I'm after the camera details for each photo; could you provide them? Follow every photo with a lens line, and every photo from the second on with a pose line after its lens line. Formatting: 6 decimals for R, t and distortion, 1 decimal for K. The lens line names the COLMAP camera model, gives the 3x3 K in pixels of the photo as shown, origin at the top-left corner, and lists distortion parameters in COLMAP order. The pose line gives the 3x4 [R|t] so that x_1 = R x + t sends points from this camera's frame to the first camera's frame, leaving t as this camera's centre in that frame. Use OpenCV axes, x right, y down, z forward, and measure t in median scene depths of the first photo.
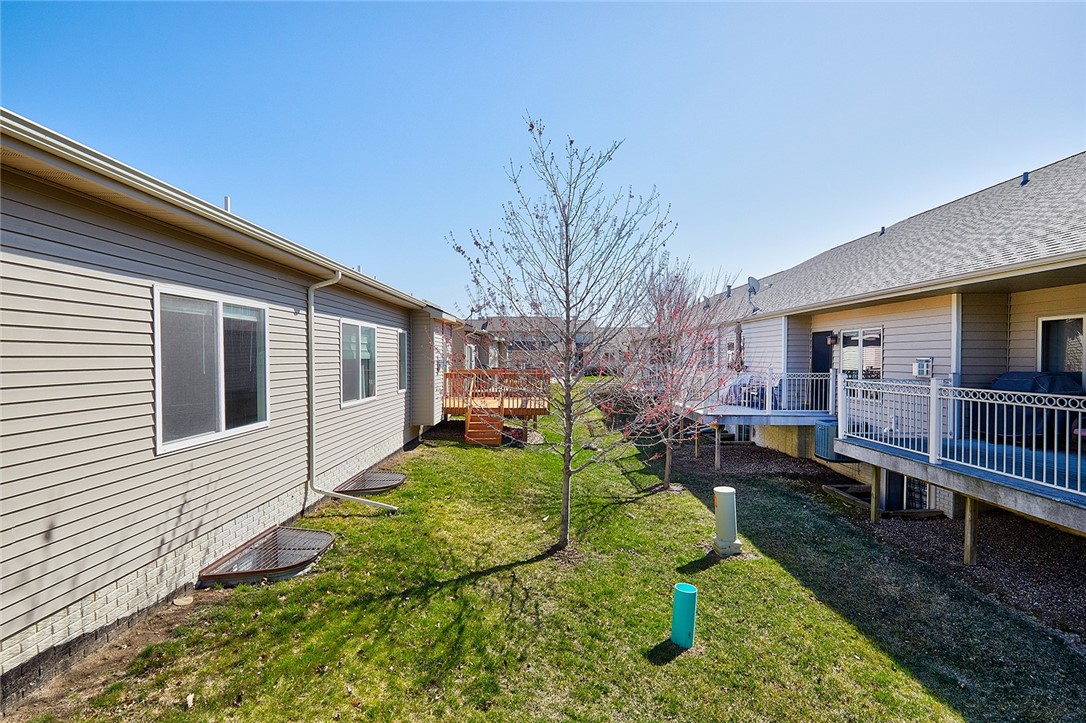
lens RADIAL K [[498.0, 0, 540.3], [0, 498.0, 365.9], [0, 0, 1]] dist [0.001748, 0.000416]
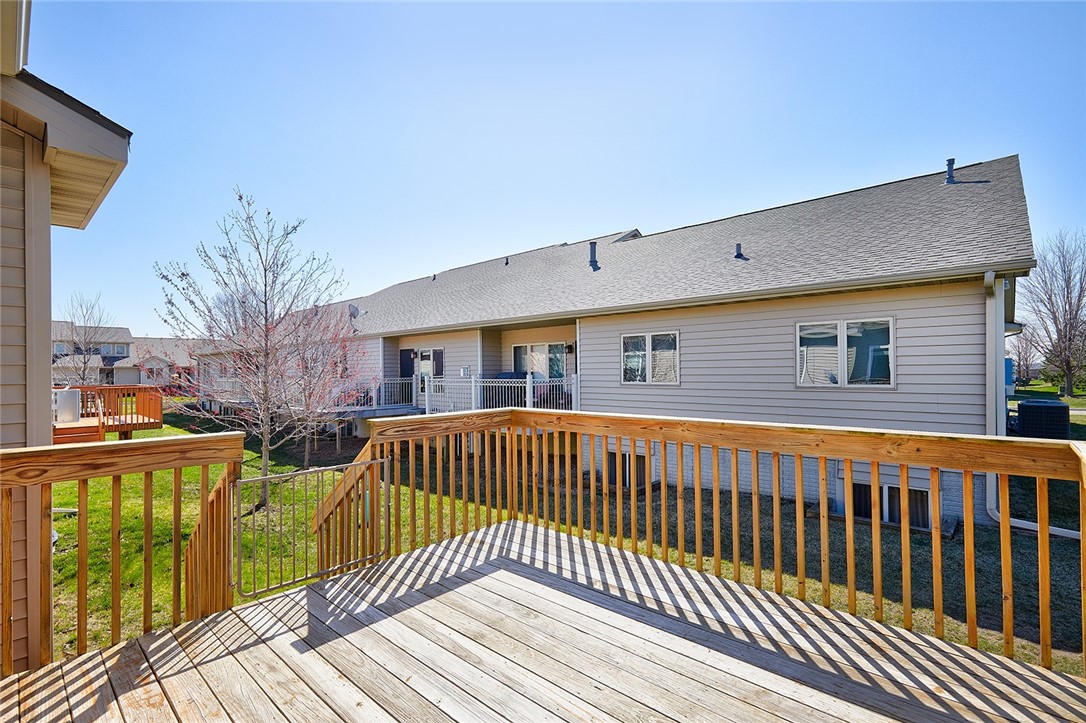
lens RADIAL K [[498.0, 0, 542.1], [0, 498.0, 364.1], [0, 0, 1]] dist [0.001748, 0.000416]
pose [[0.675295, -0.002624, 0.737543, -0.451473], [0.026836, 0.999419, -0.021015, 0.028670], [-0.737059, 0.033984, 0.674974, -0.502274]]
